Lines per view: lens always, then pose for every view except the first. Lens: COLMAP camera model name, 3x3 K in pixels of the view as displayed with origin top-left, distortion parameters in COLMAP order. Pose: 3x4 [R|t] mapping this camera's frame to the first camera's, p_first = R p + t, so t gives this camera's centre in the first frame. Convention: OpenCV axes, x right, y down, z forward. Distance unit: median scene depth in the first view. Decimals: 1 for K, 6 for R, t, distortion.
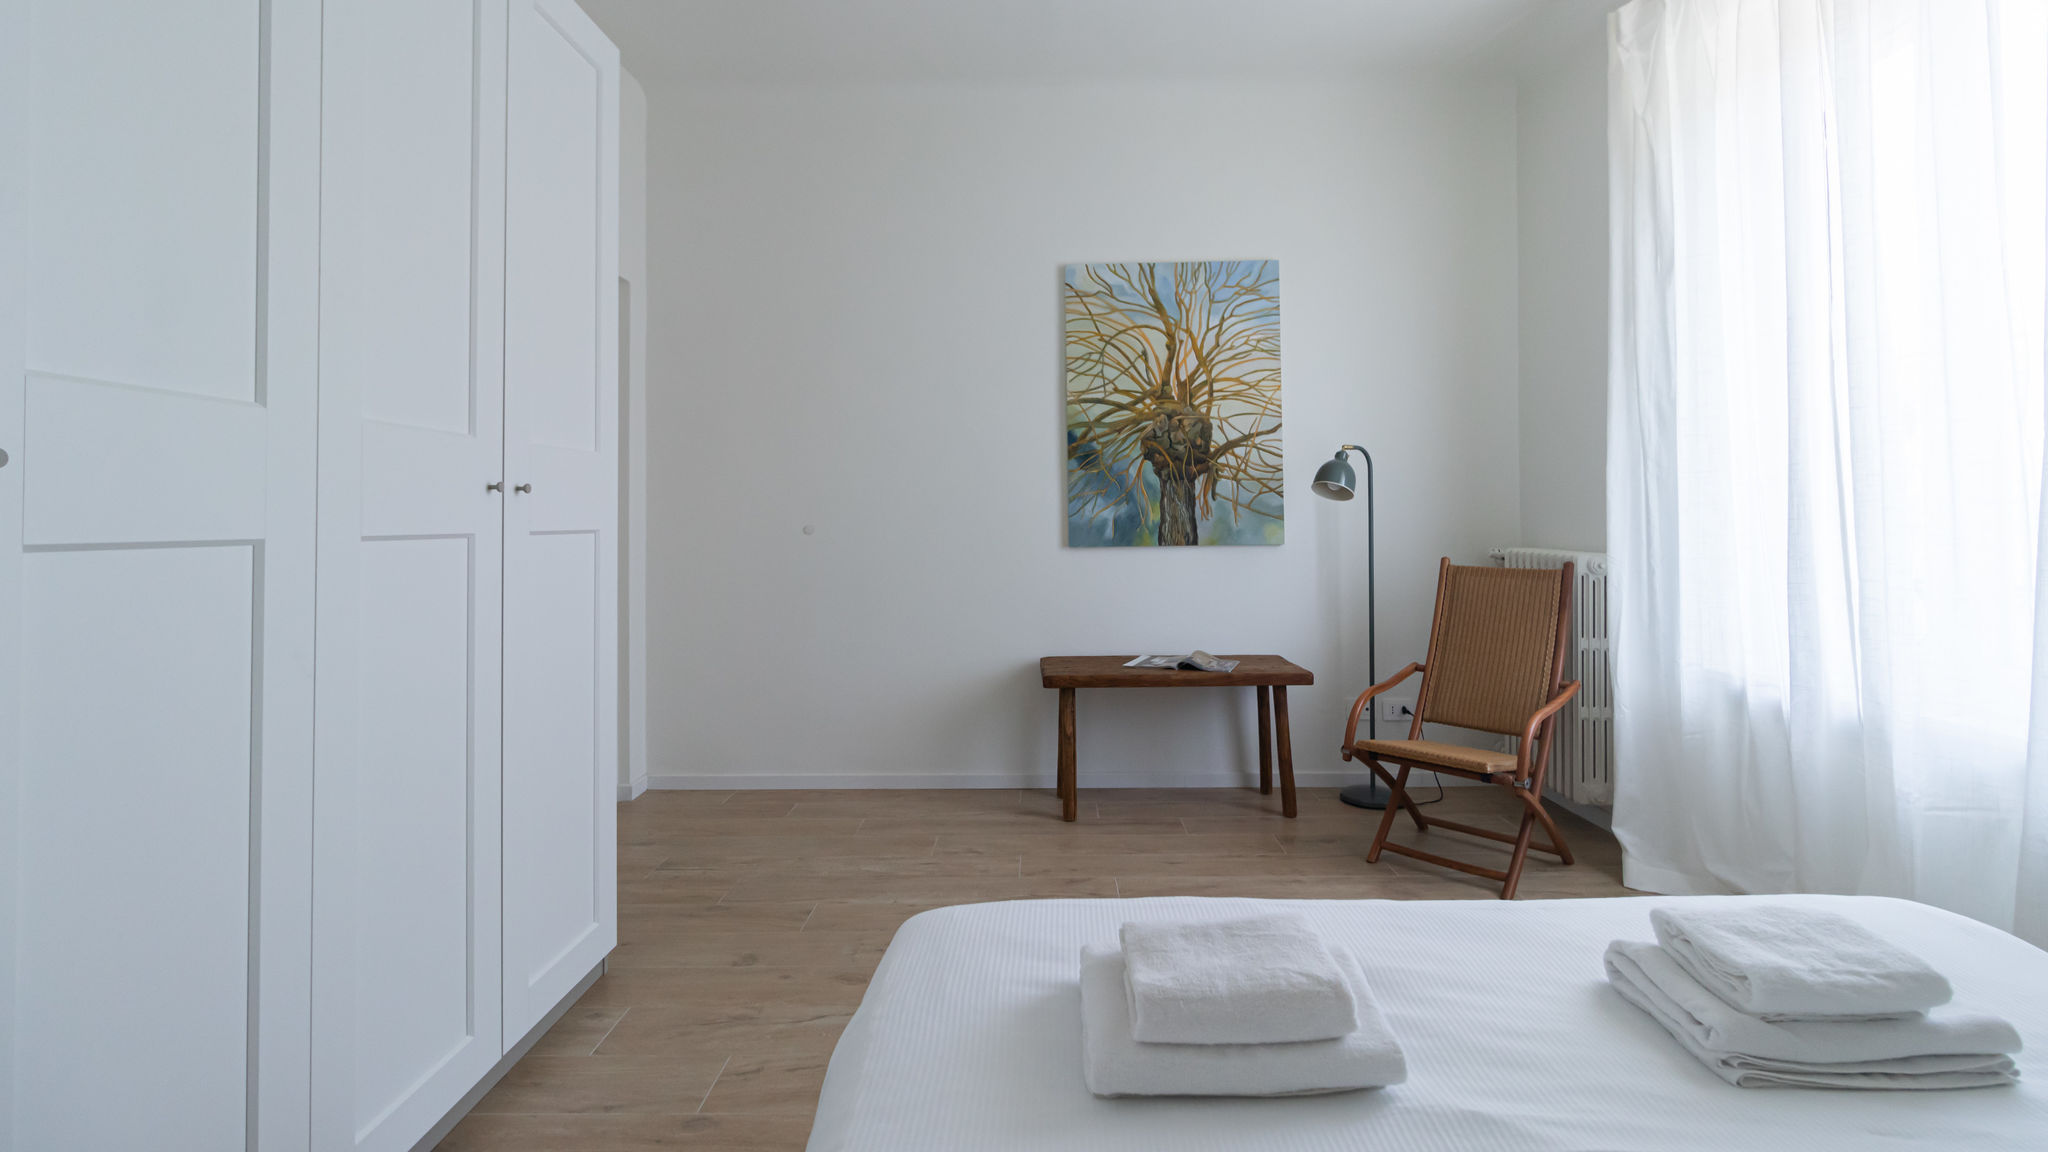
lens RADIAL K [[991.2, 0, 1021.4], [0, 991.2, 519.4], [0, 0, 1]] dist [0.005516, -0.000292]
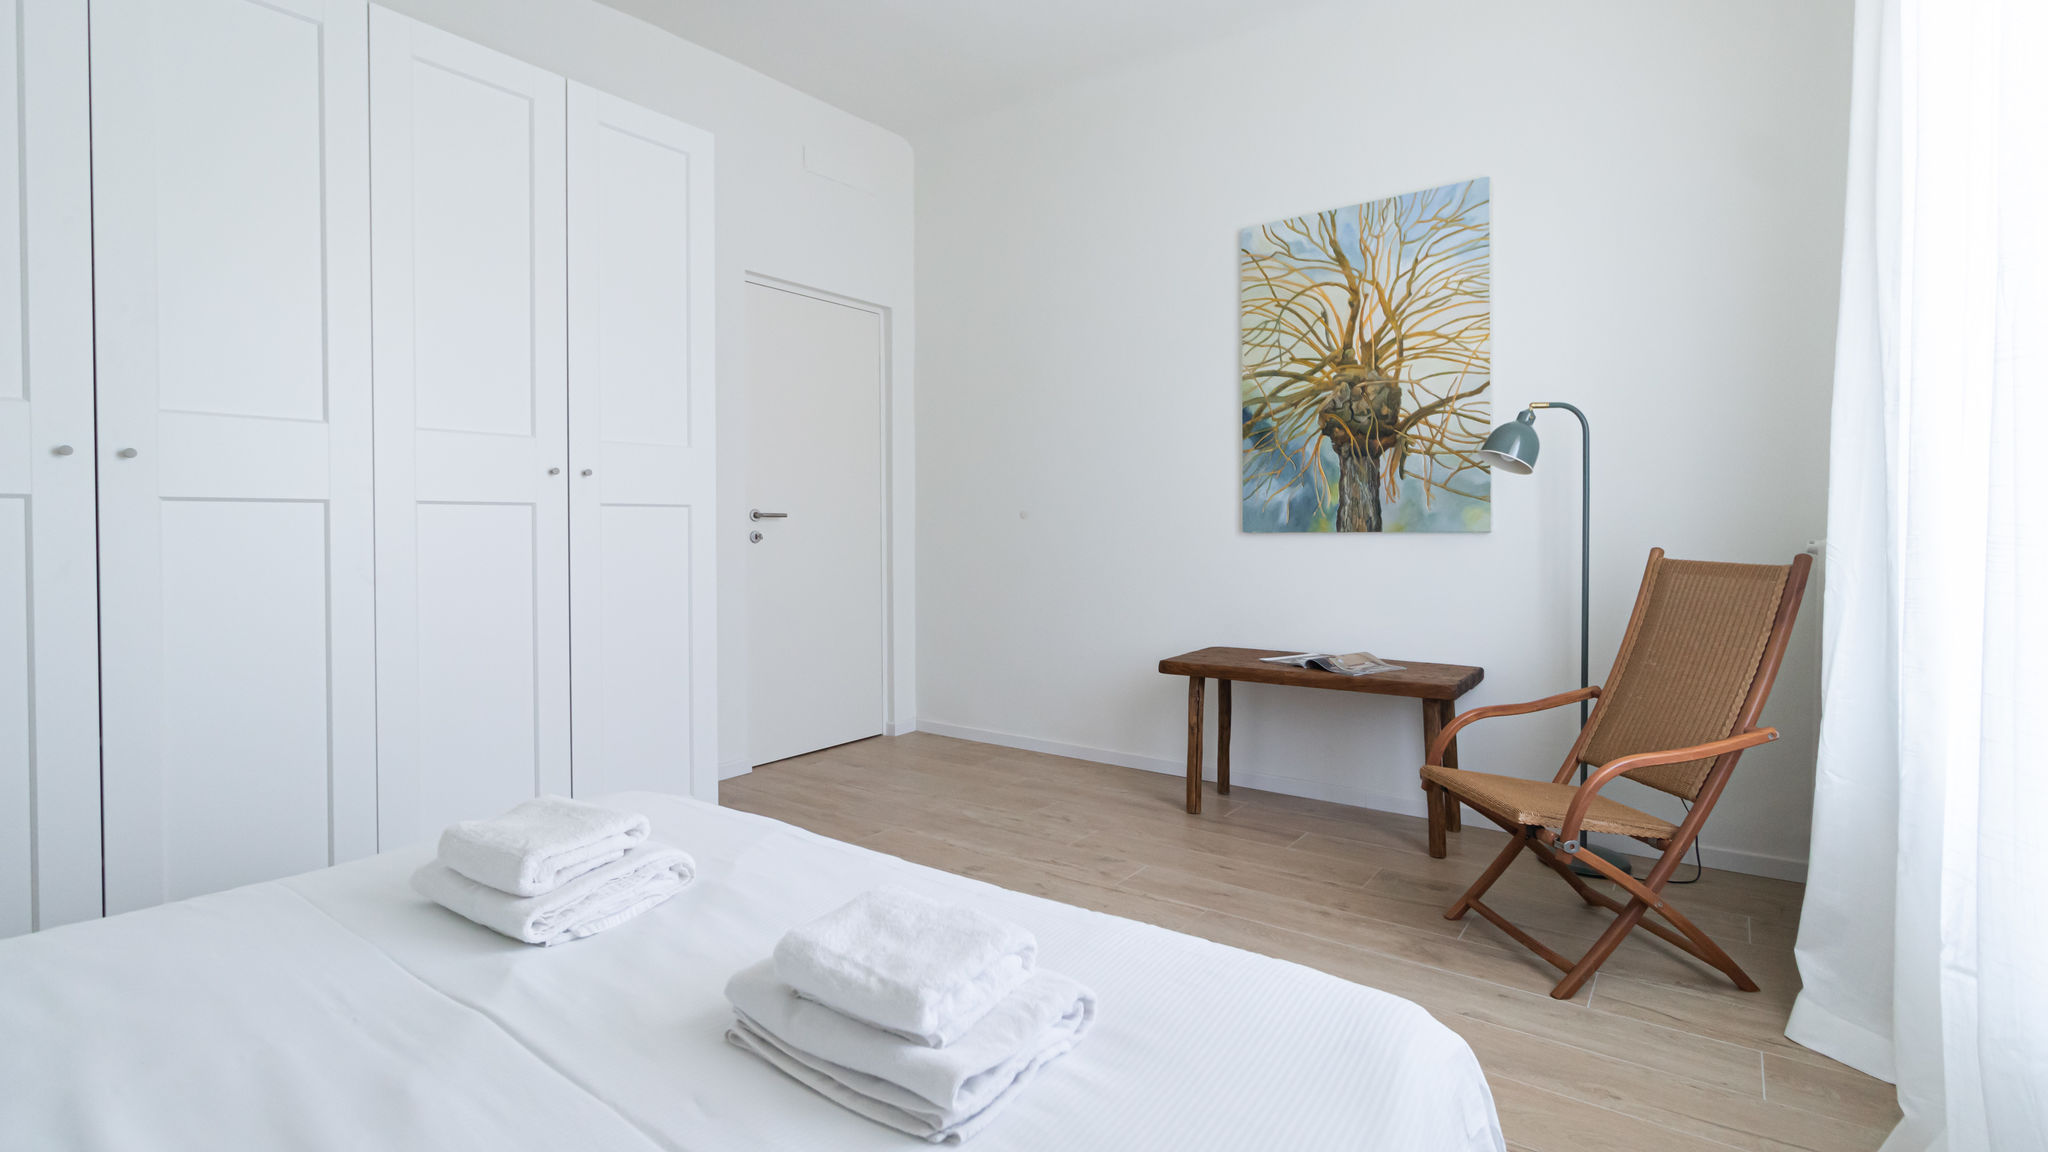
lens RADIAL K [[991.2, 0, 1025.7], [0, 991.2, 562.0], [0, 0, 1]] dist [0.005516, -0.000292]
pose [[0.797399, 0.027371, -0.602832, 0.452368], [-0.004635, 0.999219, 0.039238, 0.020020], [0.603435, -0.028495, 0.796903, 0.125171]]
